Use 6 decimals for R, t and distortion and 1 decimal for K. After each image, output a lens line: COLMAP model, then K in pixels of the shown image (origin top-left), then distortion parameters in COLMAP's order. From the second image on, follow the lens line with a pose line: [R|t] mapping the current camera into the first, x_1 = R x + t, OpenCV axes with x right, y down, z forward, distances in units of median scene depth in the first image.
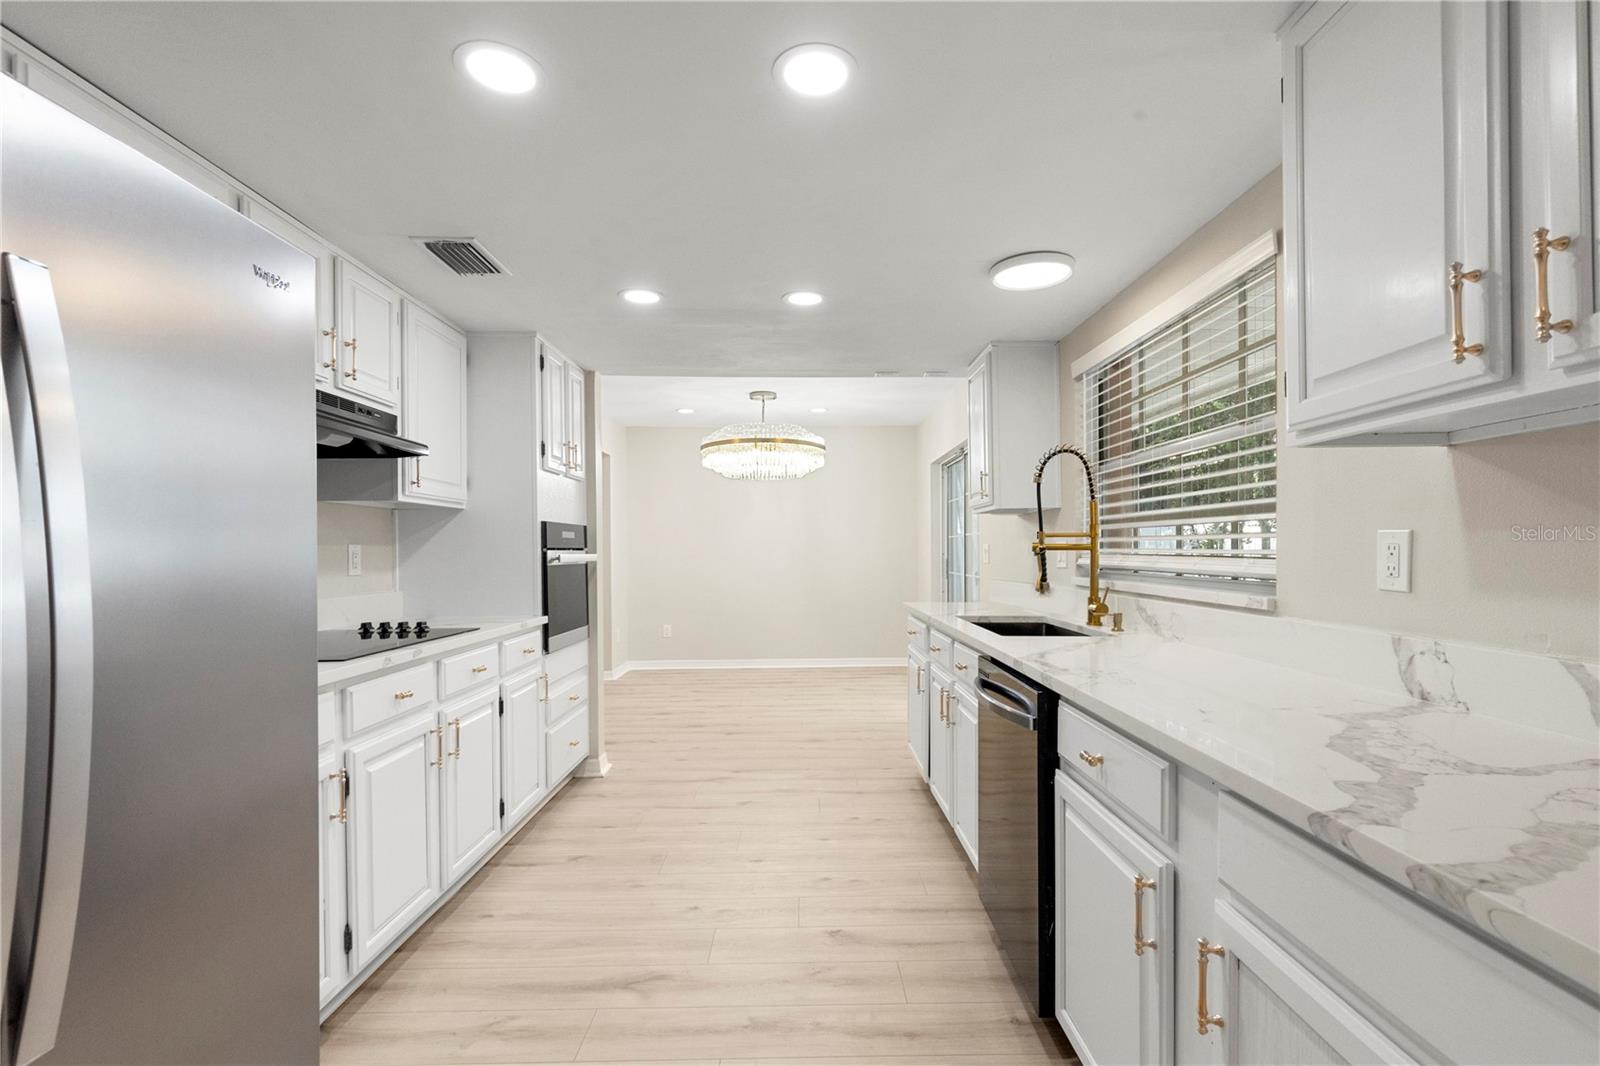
lens RADIAL K [[718.3, 0, 811.9], [0, 718.3, 543.6], [0, 0, 1]] dist [0.004303, 0.000108]
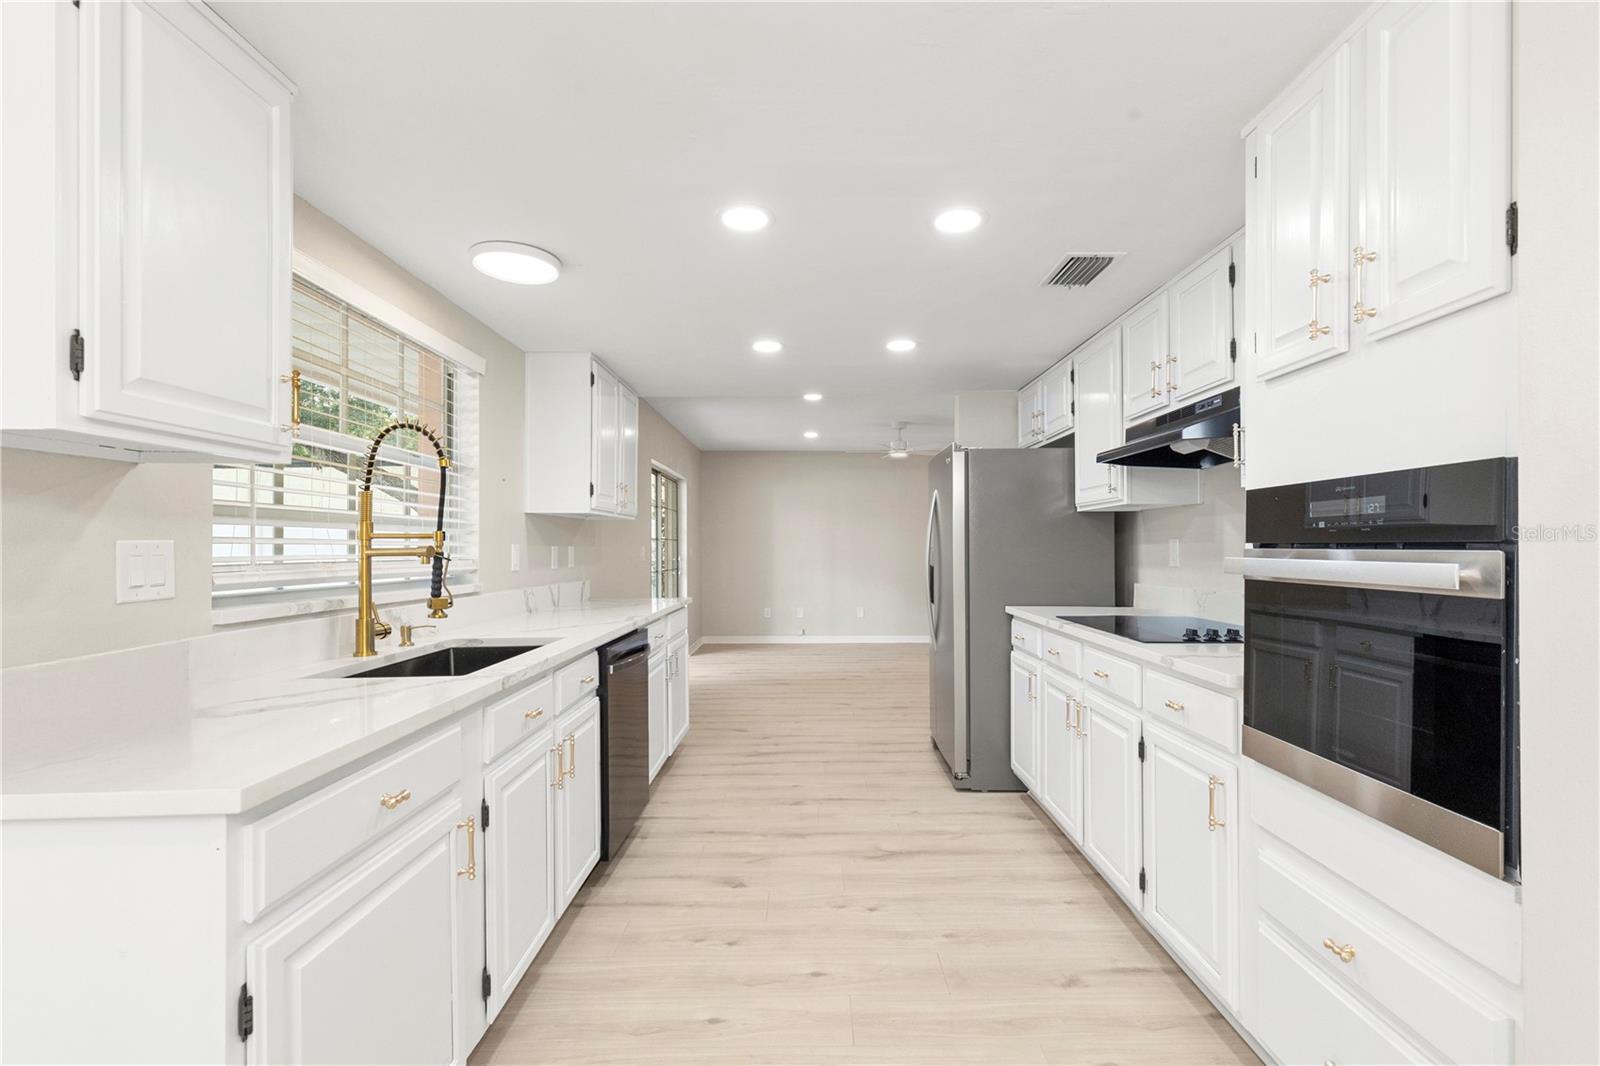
lens RADIAL K [[718.3, 0, 811.9], [0, 718.3, 543.6], [0, 0, 1]] dist [0.004303, 0.000108]
pose [[-0.999873, 0.011320, 0.011257, -0.095803], [0.011167, 0.999845, -0.013591, 0.012448], [-0.011409, -0.013463, -0.999844, 1.995590]]
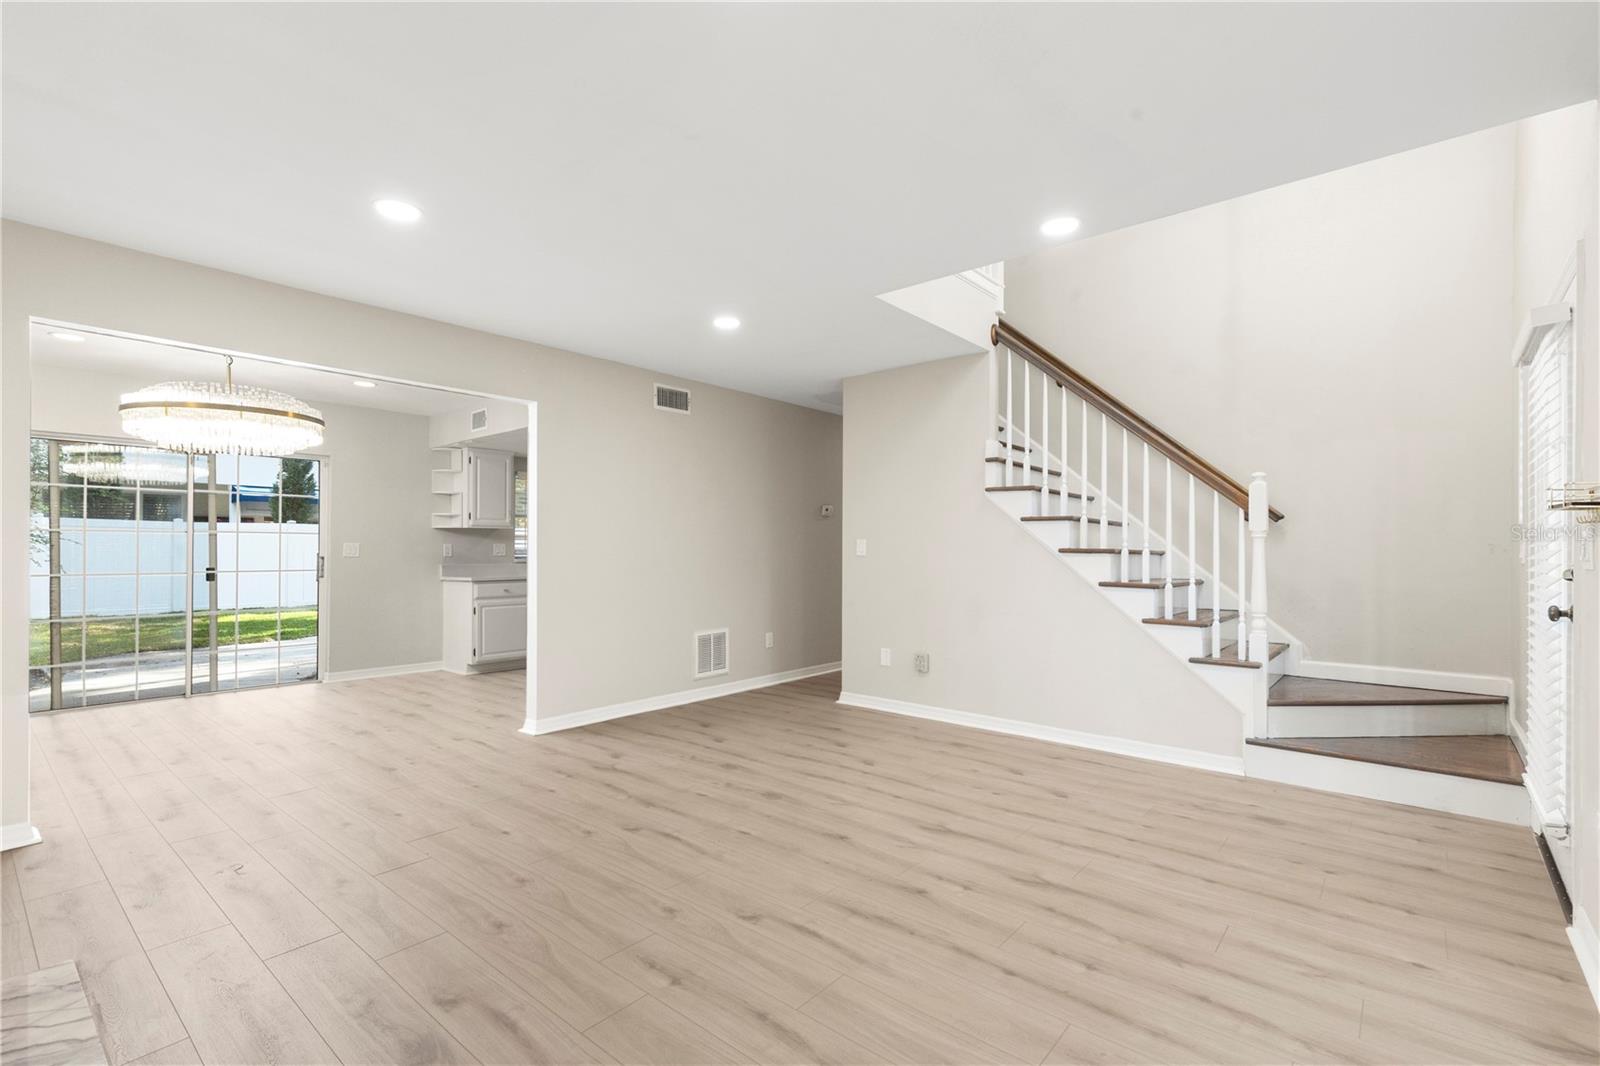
lens RADIAL K [[718.3, 0, 811.9], [0, 718.3, 543.6], [0, 0, 1]] dist [0.004303, 0.000108]
pose [[-0.751987, 0.017428, 0.658947, -2.603056], [0.000924, 0.999677, -0.025384, 0.072762], [-0.659177, -0.018480, -0.751761, 2.838644]]
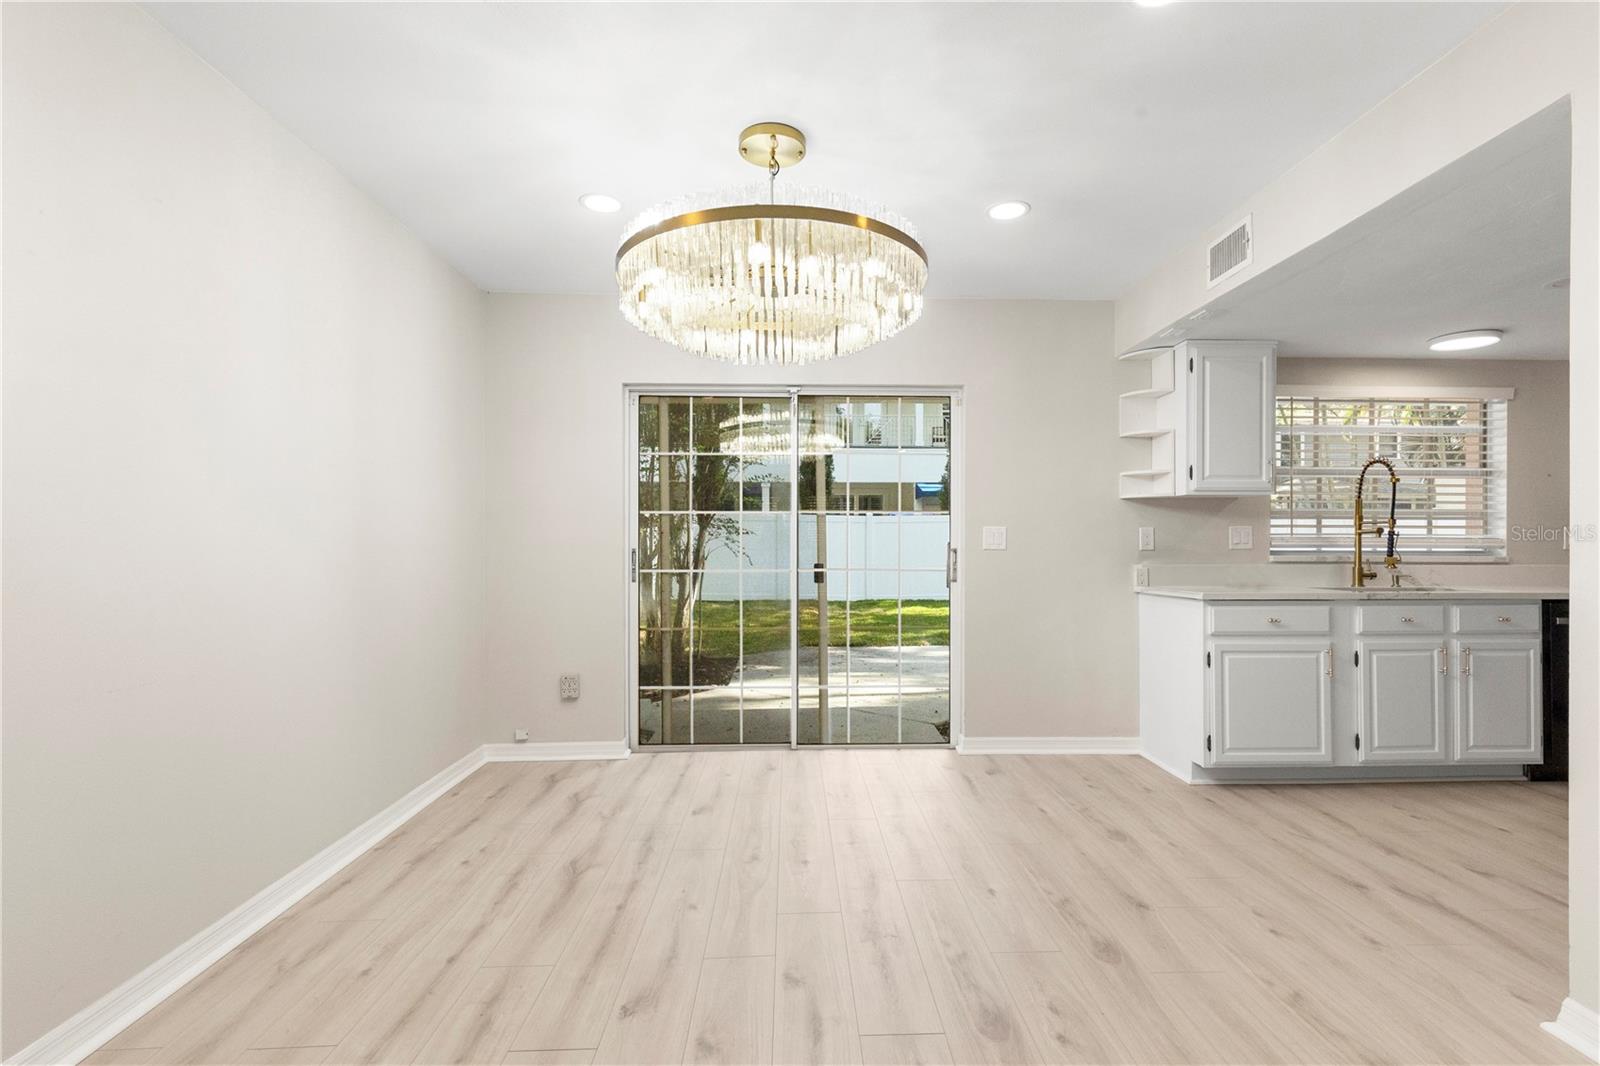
lens RADIAL K [[718.3, 0, 811.9], [0, 718.3, 543.6], [0, 0, 1]] dist [0.004303, 0.000108]
pose [[-0.010217, 0.008460, 0.999912, -1.151765], [-0.009624, 0.999917, -0.008559, 0.057529], [-0.999901, -0.009710, -0.010134, 2.377612]]
